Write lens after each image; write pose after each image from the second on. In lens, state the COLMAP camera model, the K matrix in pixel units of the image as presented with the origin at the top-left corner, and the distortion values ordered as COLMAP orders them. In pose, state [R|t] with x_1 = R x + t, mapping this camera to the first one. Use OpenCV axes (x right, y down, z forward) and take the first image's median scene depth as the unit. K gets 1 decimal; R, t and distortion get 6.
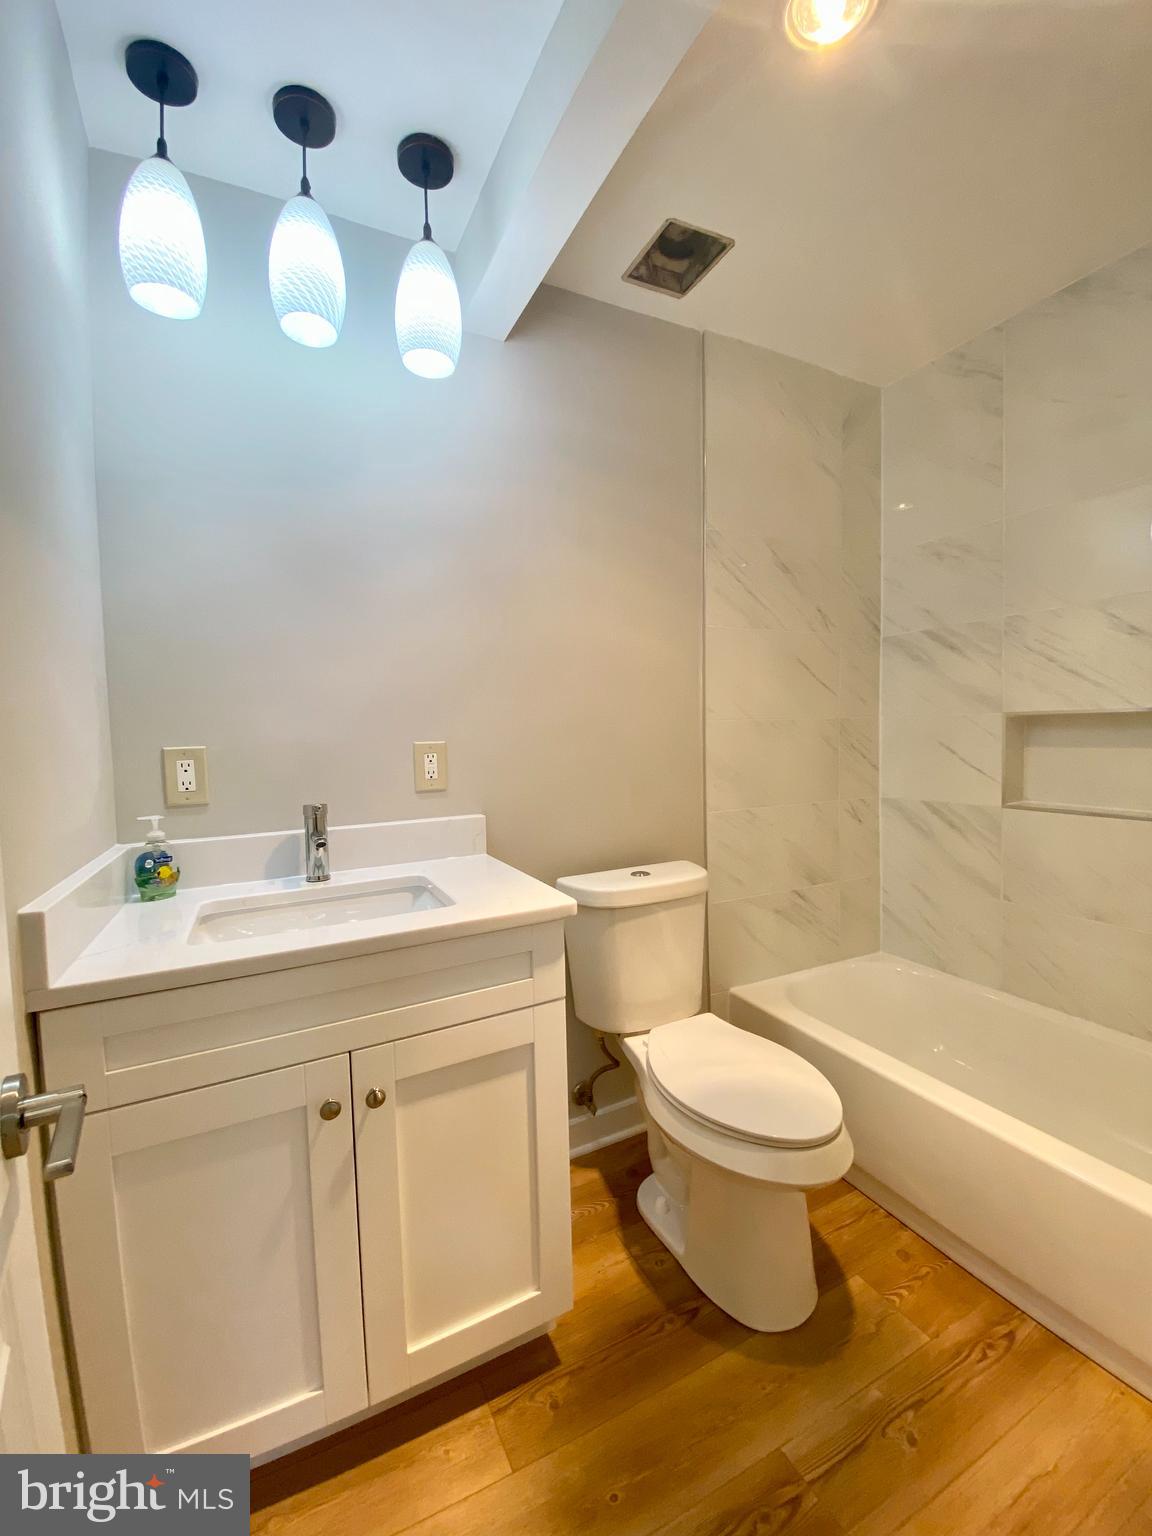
lens RADIAL K [[623.3, 0, 576.0], [0, 623.3, 768.0], [0, 0, 1]] dist [0.020249, -0.020855]
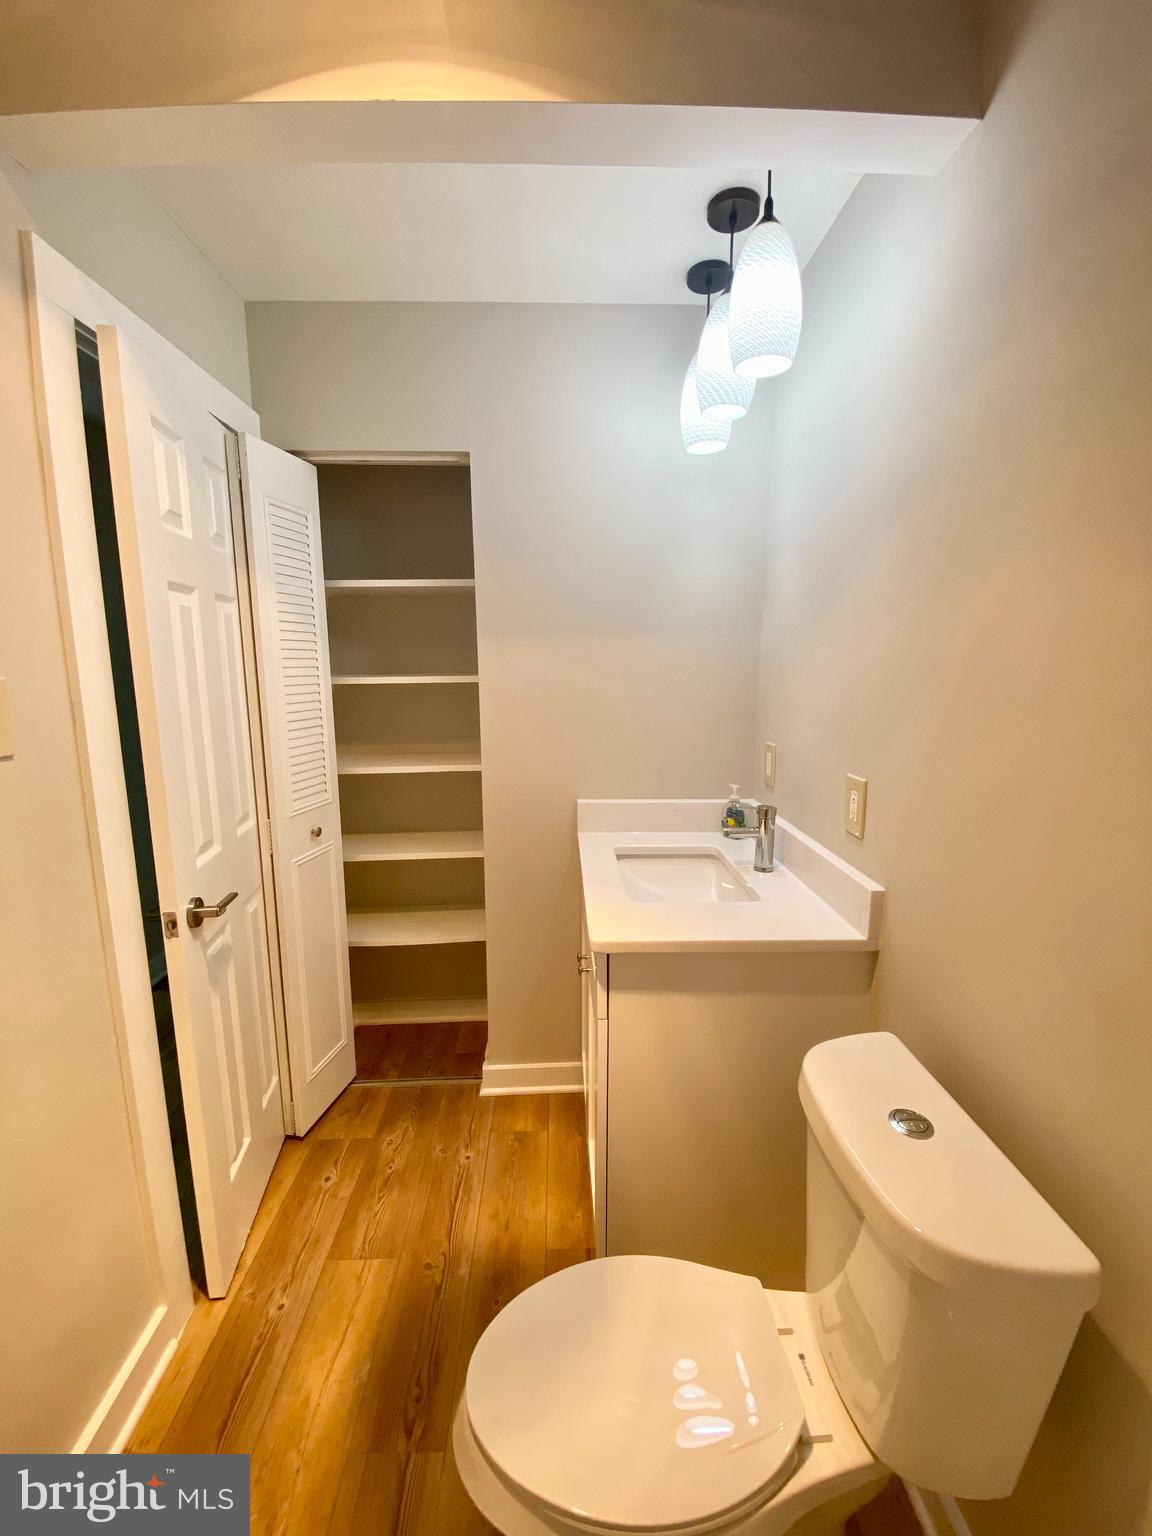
lens RADIAL K [[623.3, 0, 576.0], [0, 623.3, 768.0], [0, 0, 1]] dist [0.020249, -0.020855]
pose [[-0.427519, 0.176415, -0.886626, 1.028597], [-0.036933, 0.976546, 0.212116, -0.336554], [0.903252, 0.123429, -0.410977, 1.572406]]
